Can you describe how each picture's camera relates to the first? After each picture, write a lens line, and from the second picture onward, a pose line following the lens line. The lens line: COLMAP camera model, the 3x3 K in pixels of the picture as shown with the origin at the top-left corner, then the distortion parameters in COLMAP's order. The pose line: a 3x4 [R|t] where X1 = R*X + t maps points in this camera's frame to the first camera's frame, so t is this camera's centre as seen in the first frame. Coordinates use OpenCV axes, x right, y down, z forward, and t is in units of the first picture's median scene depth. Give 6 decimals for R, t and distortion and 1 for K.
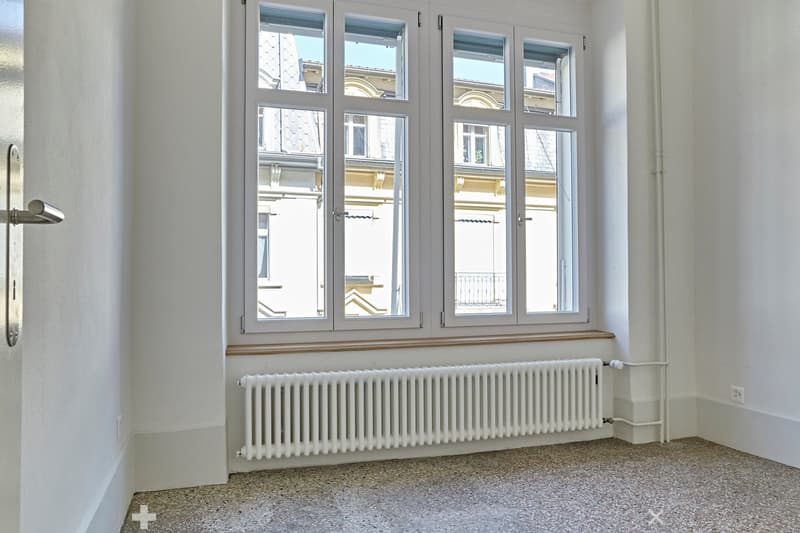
lens RADIAL K [[583.2, 0, 369.8], [0, 583.2, 267.7], [0, 0, 1]] dist [-0.004512, 0.002020]
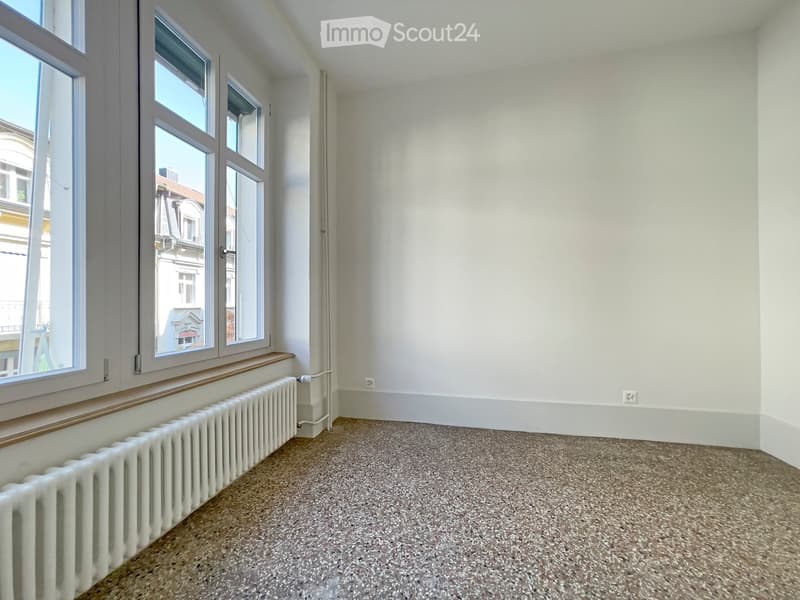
lens RADIAL K [[330.4, 0, 400.0], [0, 330.4, 300.0], [0, 0, 1]] dist [-0.000650, 0.000035]
pose [[0.482646, 0.010489, 0.875752, -0.097389], [-0.014506, 0.999887, -0.003981, -0.002114], [-0.875695, -0.010782, 0.482744, 0.484879]]
